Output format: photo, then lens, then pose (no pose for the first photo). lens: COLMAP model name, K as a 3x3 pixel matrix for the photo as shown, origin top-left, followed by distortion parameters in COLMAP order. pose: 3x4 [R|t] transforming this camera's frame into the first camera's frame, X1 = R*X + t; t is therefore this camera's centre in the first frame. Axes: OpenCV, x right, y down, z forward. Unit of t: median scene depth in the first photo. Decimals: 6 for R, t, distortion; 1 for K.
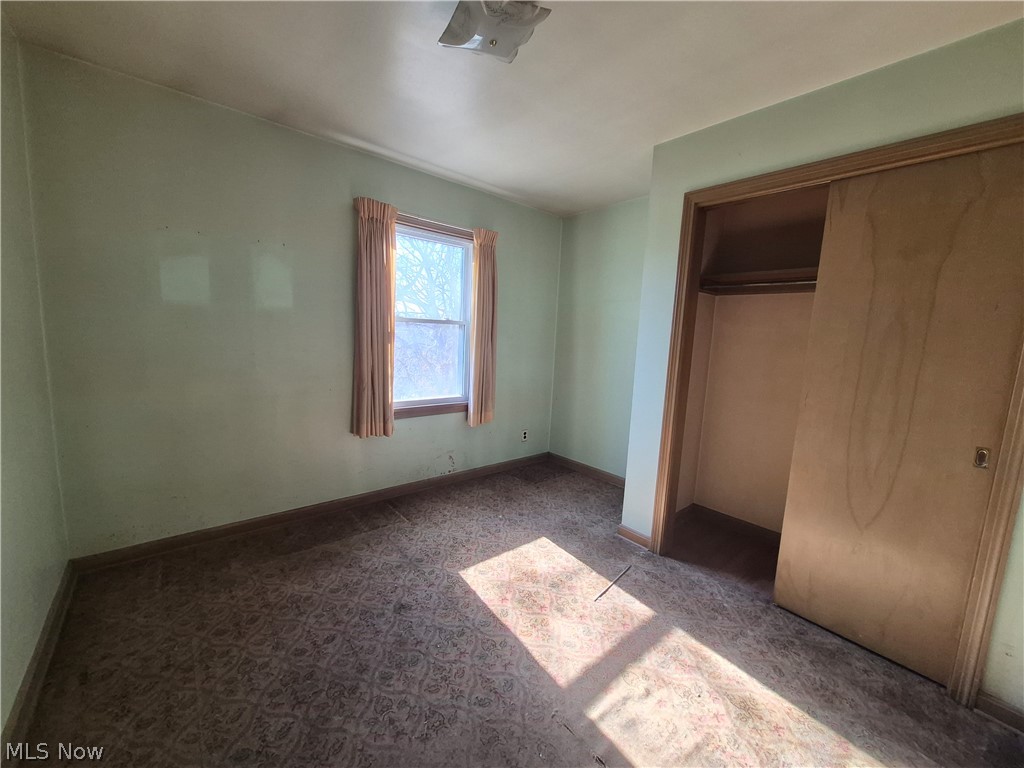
lens RADIAL K [[398.1, 0, 514.3], [0, 398.1, 381.8], [0, 0, 1]] dist [-0.000213, 0.000043]
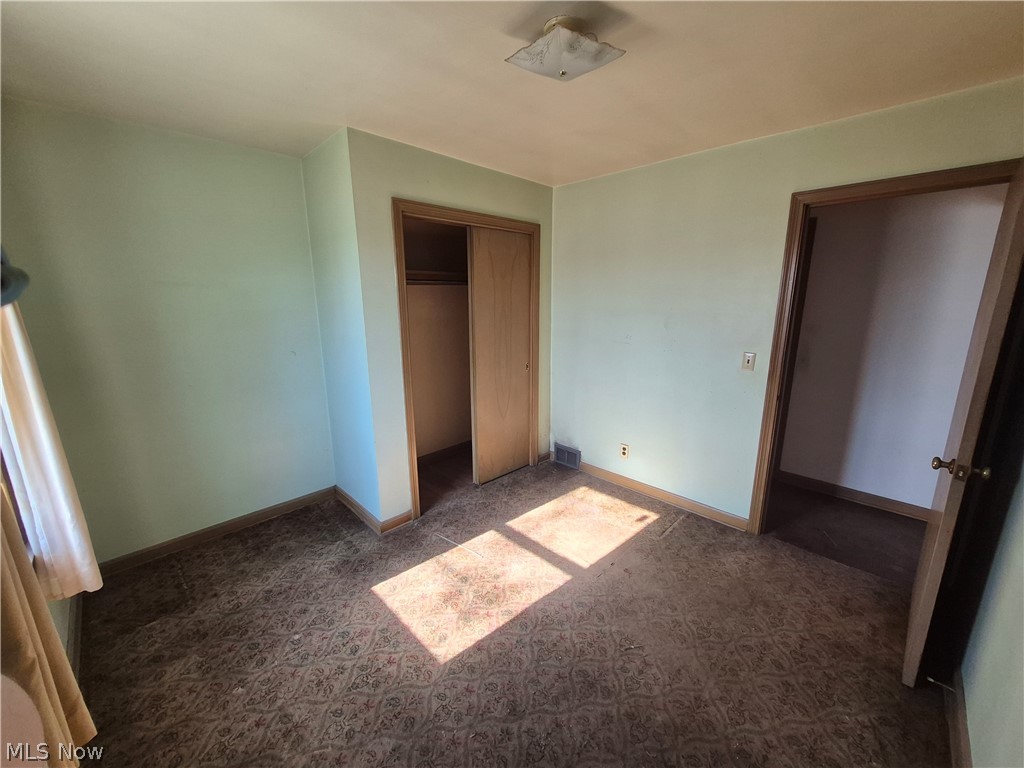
lens RADIAL K [[398.1, 0, 514.3], [0, 398.1, 381.8], [0, 0, 1]] dist [-0.000213, 0.000043]
pose [[-0.080924, -0.259714, 0.962289, -0.908778], [0.126842, 0.954922, 0.268393, -0.296018], [-0.988616, 0.143778, -0.044333, 0.963096]]
